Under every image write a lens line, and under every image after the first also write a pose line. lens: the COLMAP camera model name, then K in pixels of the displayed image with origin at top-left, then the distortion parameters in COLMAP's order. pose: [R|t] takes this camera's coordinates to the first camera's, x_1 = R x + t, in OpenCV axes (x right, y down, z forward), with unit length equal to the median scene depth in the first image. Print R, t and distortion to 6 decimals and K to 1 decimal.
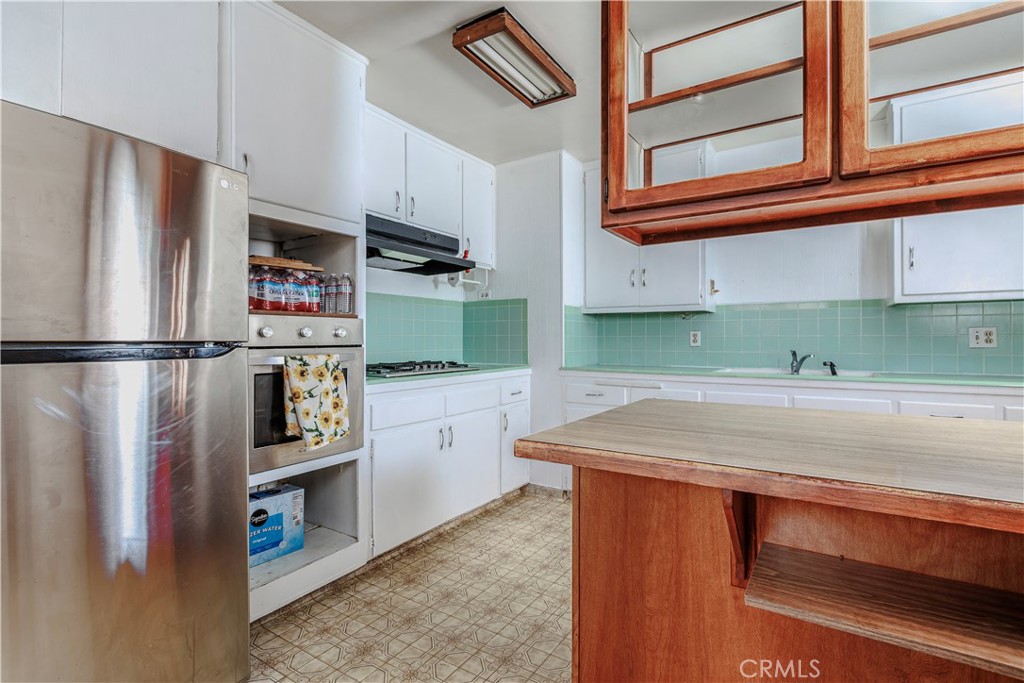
lens RADIAL K [[488.4, 0, 516.1], [0, 488.4, 340.9], [0, 0, 1]] dist [-0.000302, 0.000056]
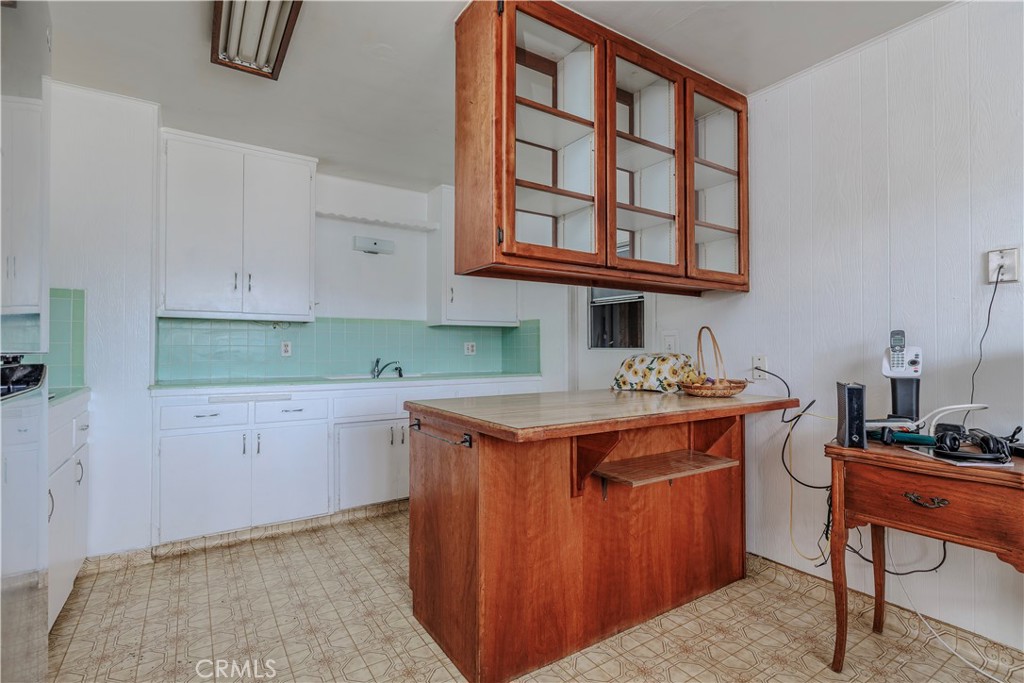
lens RADIAL K [[488.4, 0, 521.6], [0, 488.4, 339.8], [0, 0, 1]] dist [-0.000302, 0.000056]
pose [[0.395139, 0.020435, 0.918394, -0.824802], [0.001886, 0.999732, -0.023056, 0.001803], [-0.918620, 0.010843, 0.394994, 0.354318]]
